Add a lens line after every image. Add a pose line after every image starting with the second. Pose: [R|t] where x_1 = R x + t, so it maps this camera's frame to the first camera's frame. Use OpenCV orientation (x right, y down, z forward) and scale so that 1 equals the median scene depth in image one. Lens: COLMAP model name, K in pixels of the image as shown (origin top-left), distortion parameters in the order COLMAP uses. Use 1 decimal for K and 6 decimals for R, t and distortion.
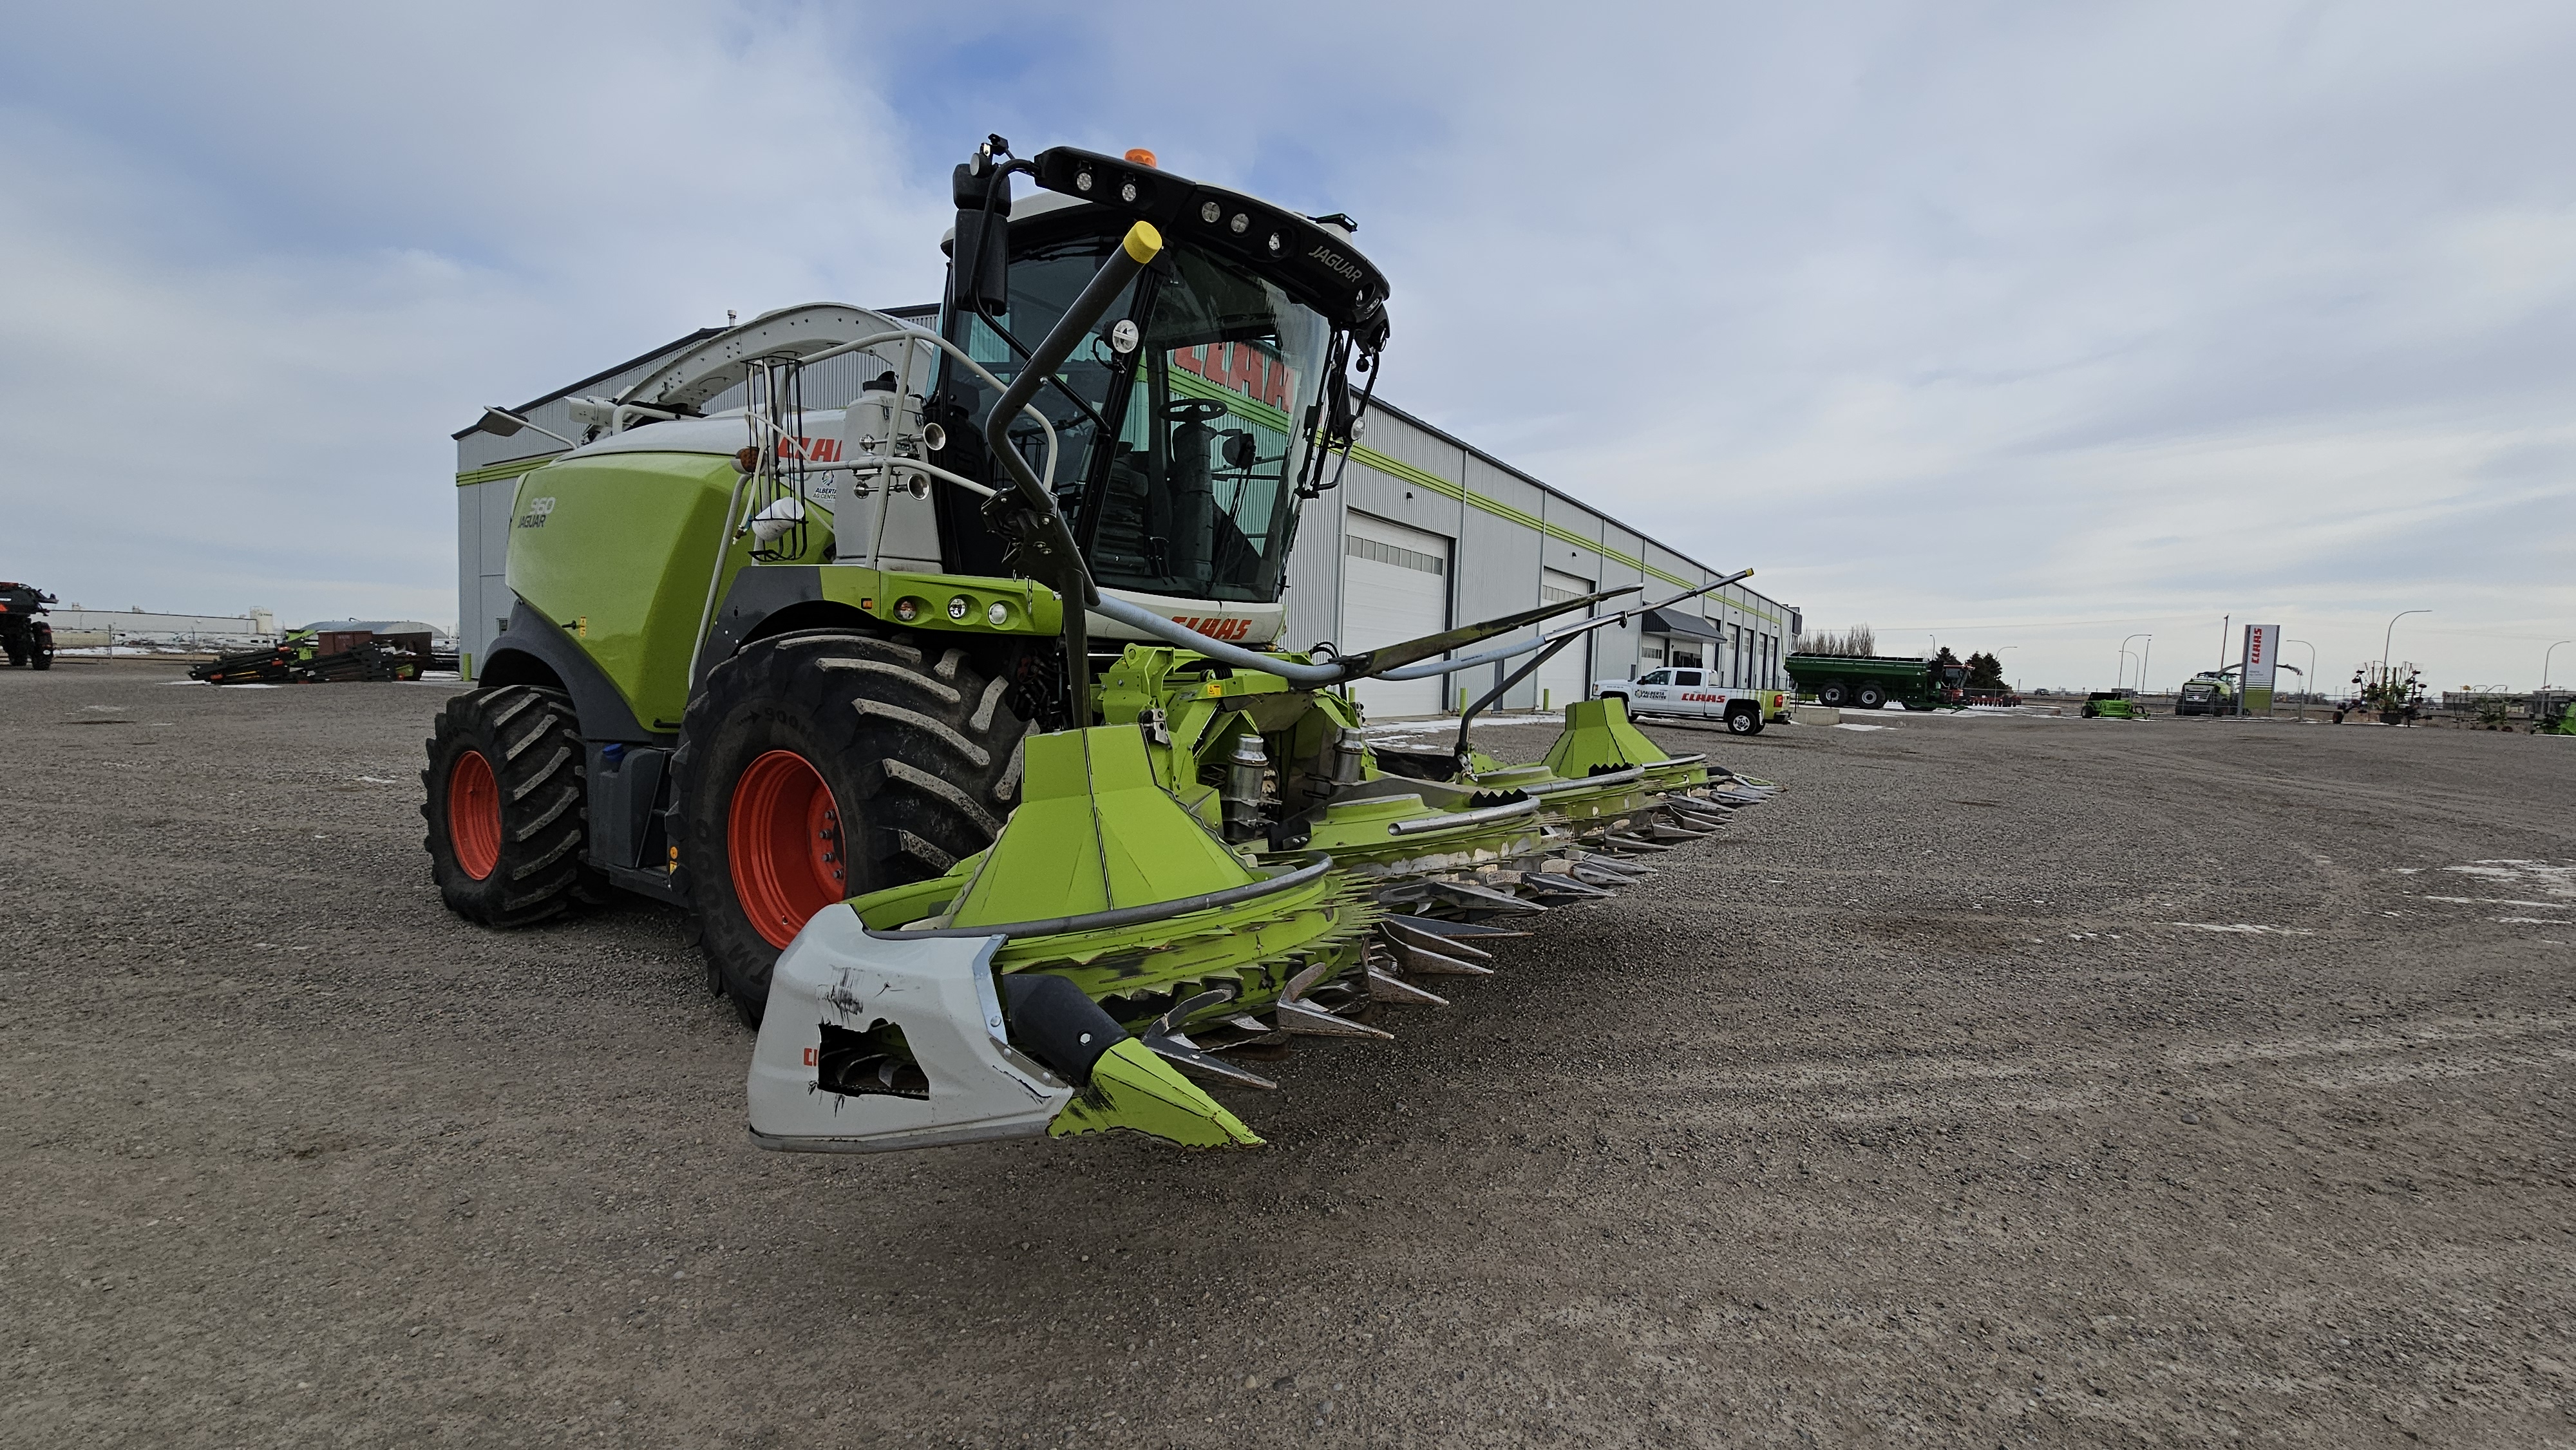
lens RADIAL K [[1050.2, 0, 1278.9], [0, 1050.2, 730.9], [0, 0, 1]] dist [0.001854, 0.000352]
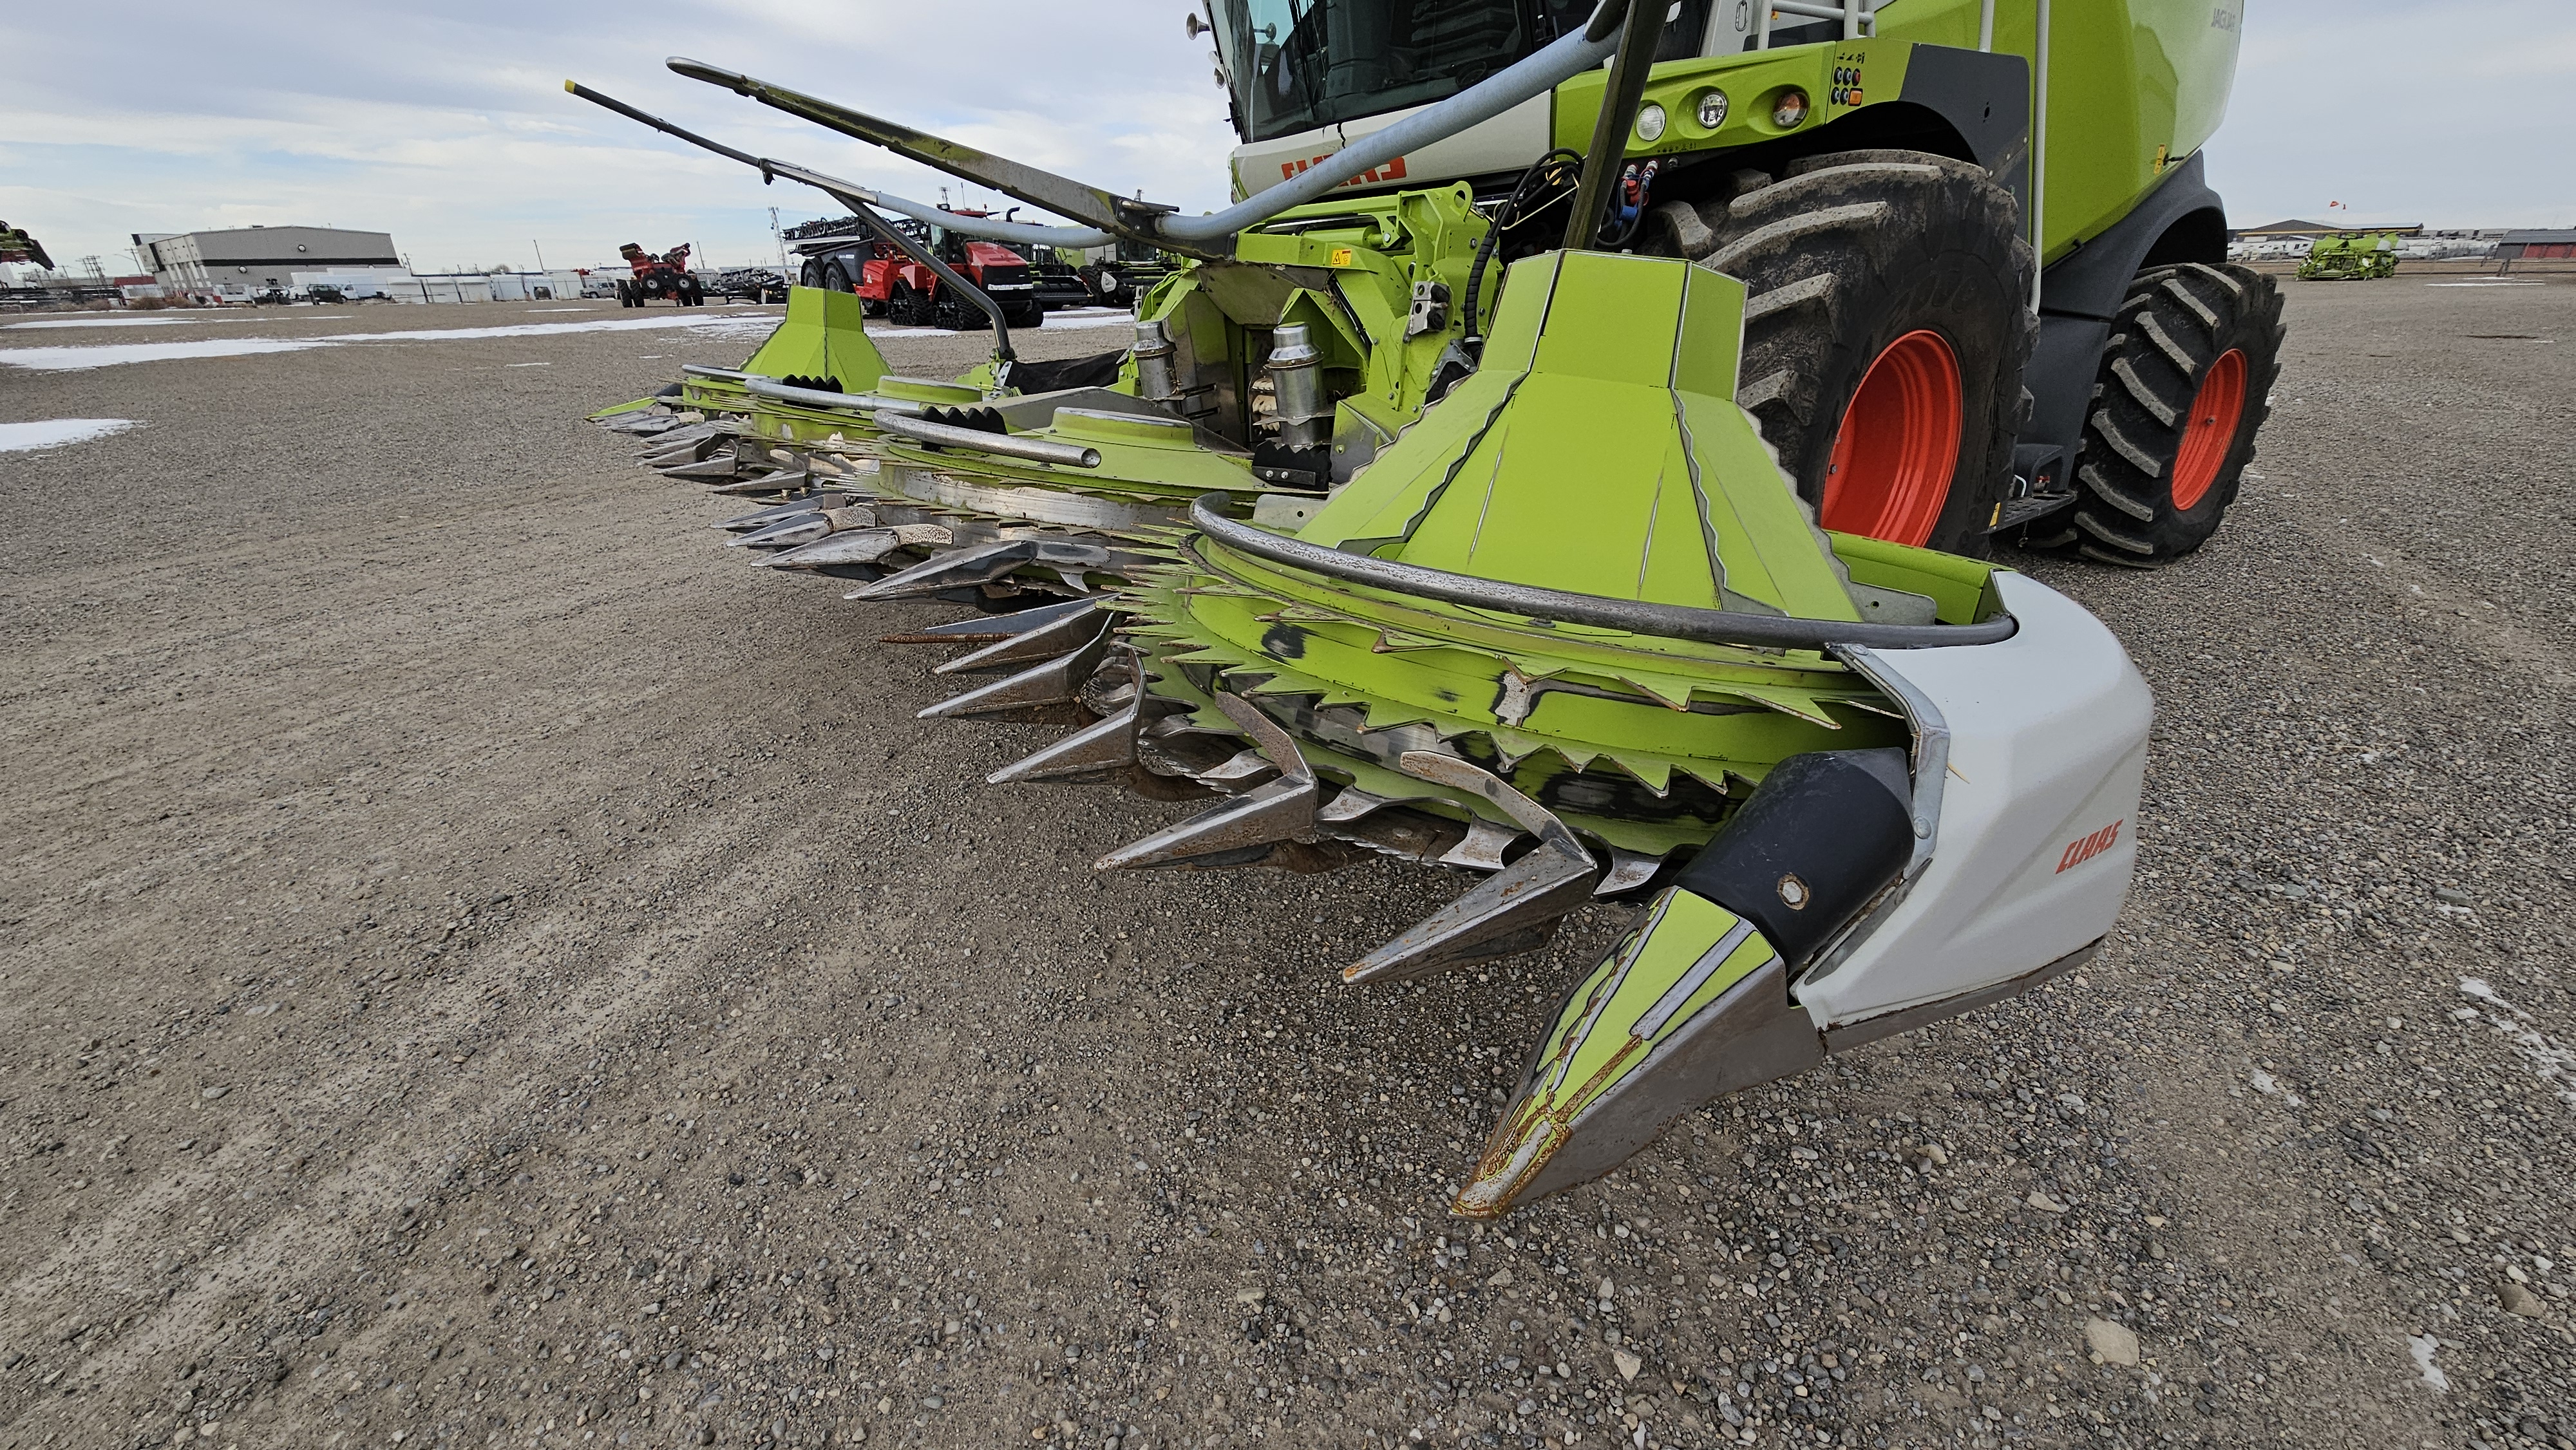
lens RADIAL K [[1052.2, 0, 1291.5], [0, 1052.2, 727.4], [0, 0, 1]] dist [-0.001534, -0.000687]
pose [[-0.353371, 0.345386, -0.869389, 0.831839], [-0.055320, 0.920006, 0.387980, -0.034810], [0.933846, 0.185196, -0.305996, 1.488110]]
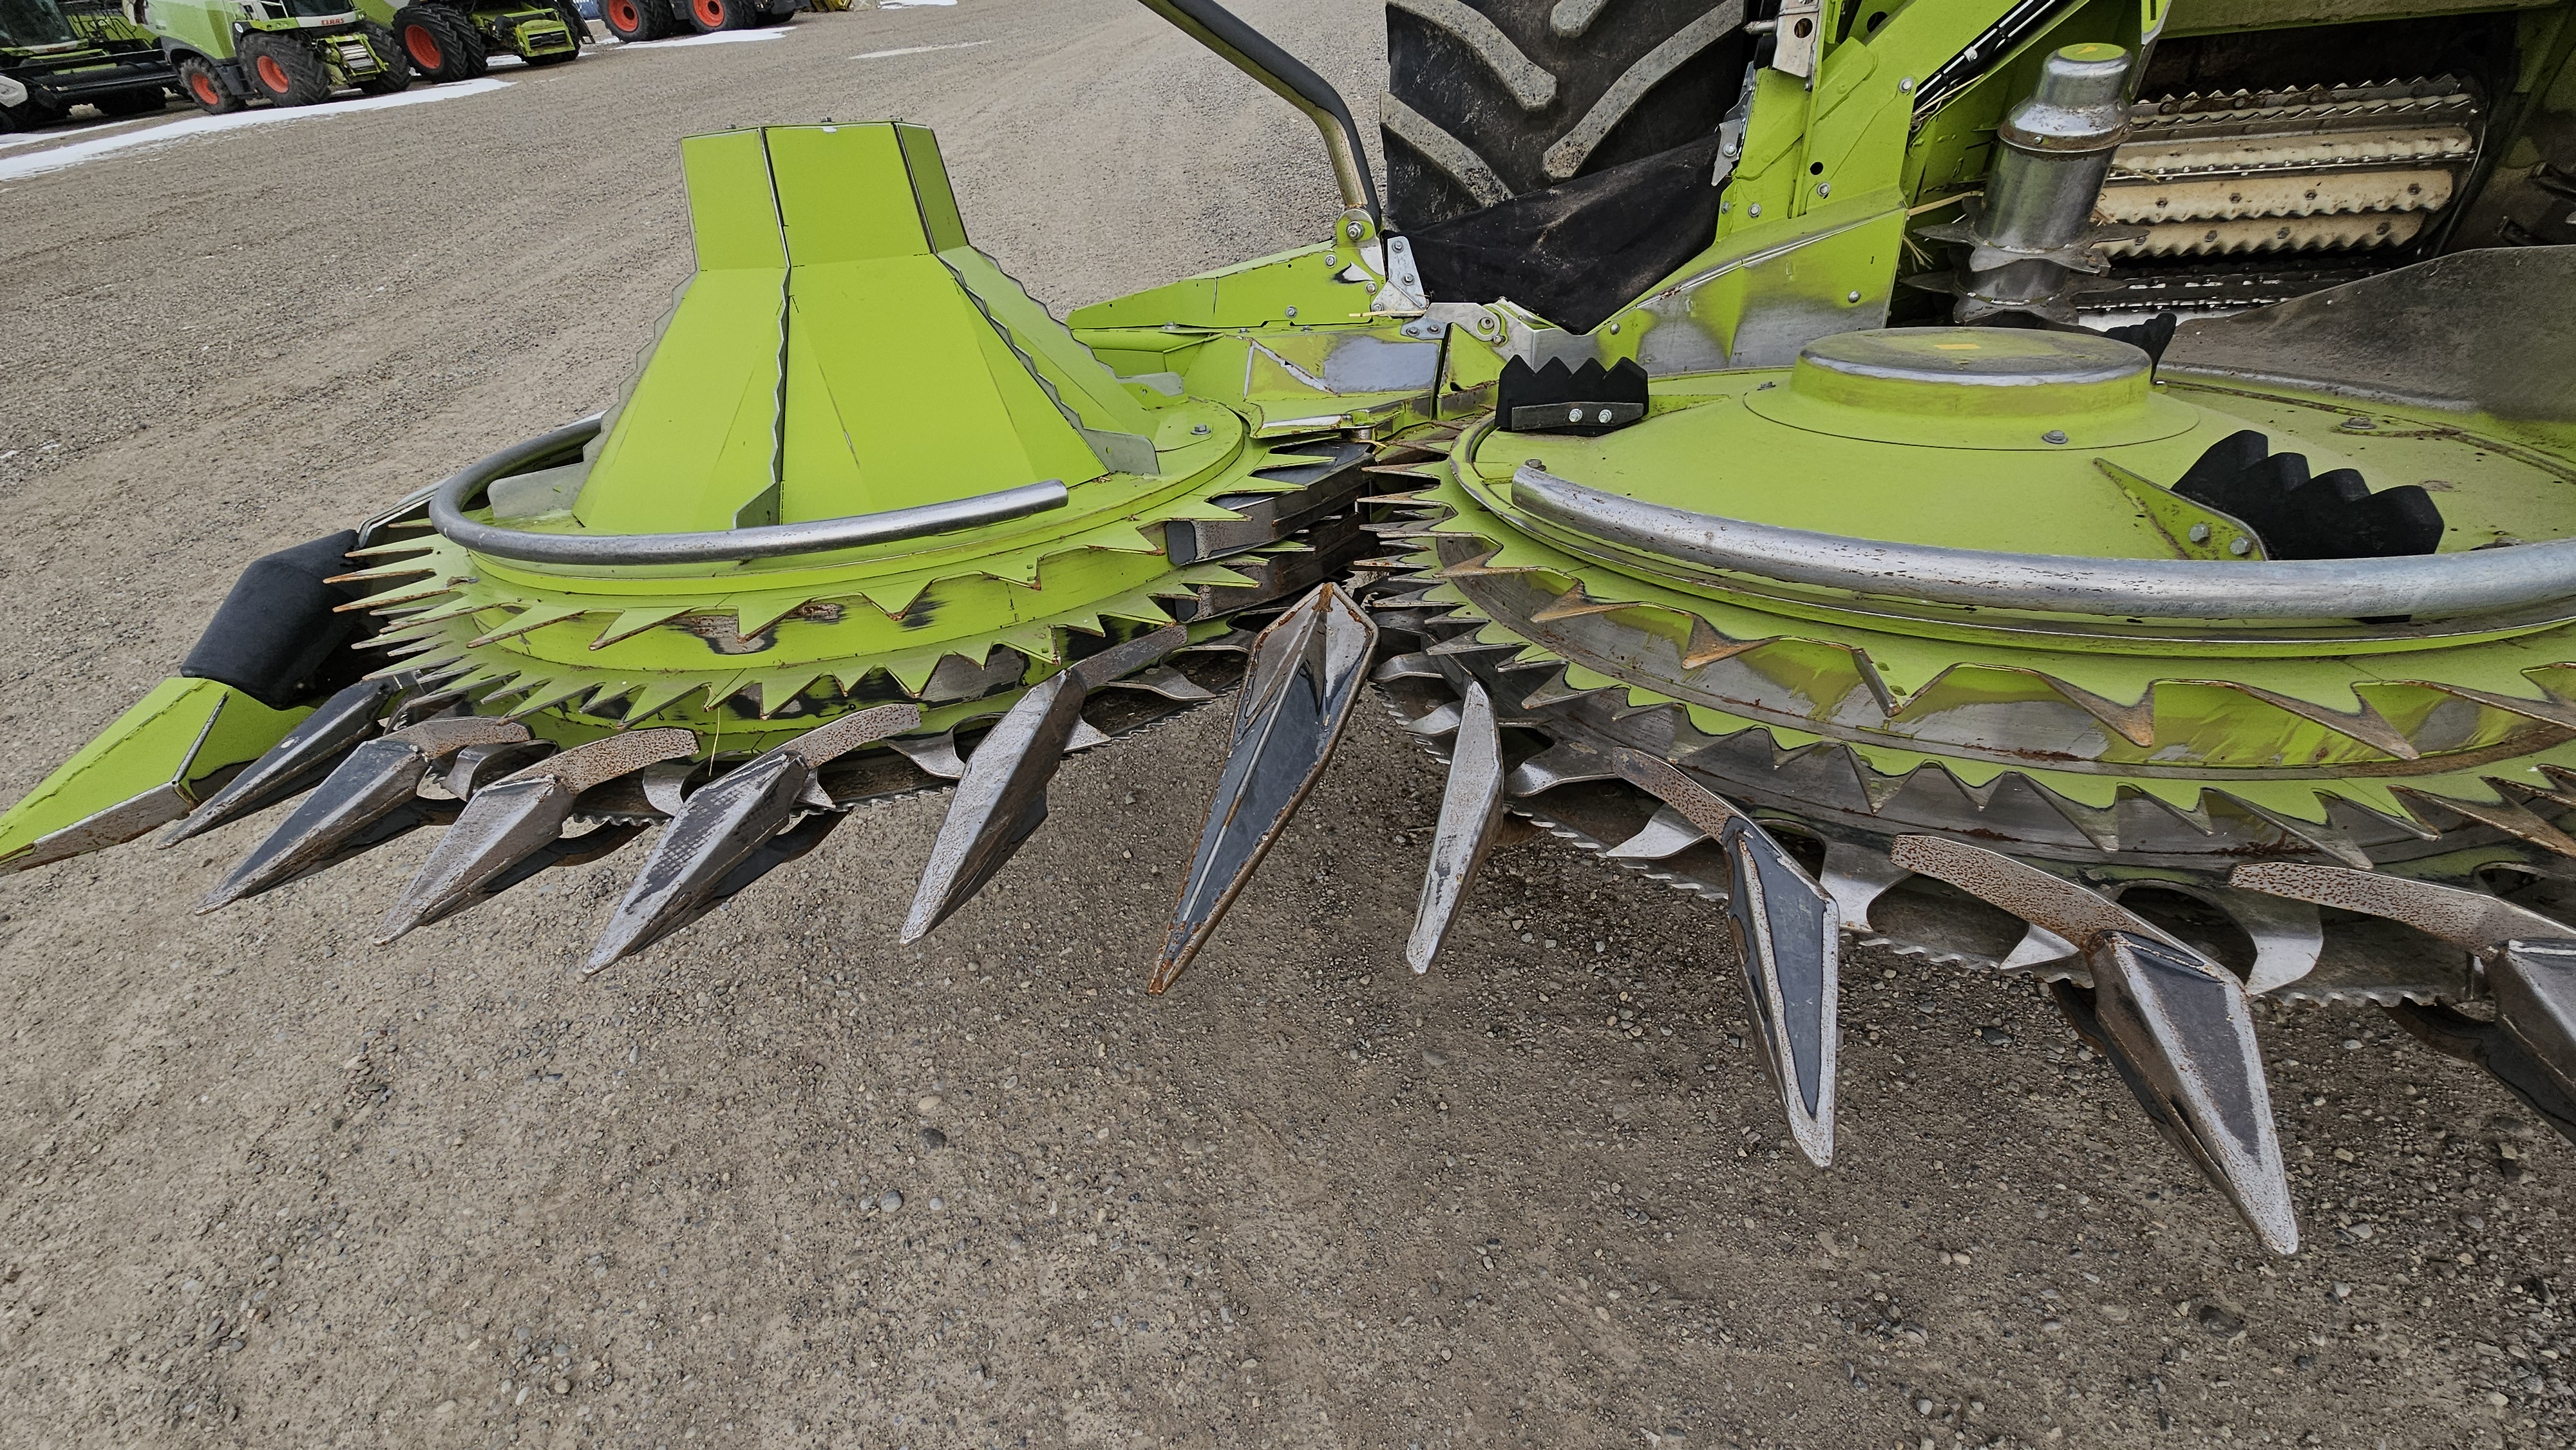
lens RADIAL K [[1046.0, 0, 1288.0], [0, 1046.0, 725.0], [0, 0, 1]] dist [-0.001587, -0.000381]
pose [[0.325496, 0.539710, -0.776379, 0.290779], [0.050751, 0.809938, 0.584316, -0.032886], [0.944180, -0.229594, 0.236241, 0.633642]]
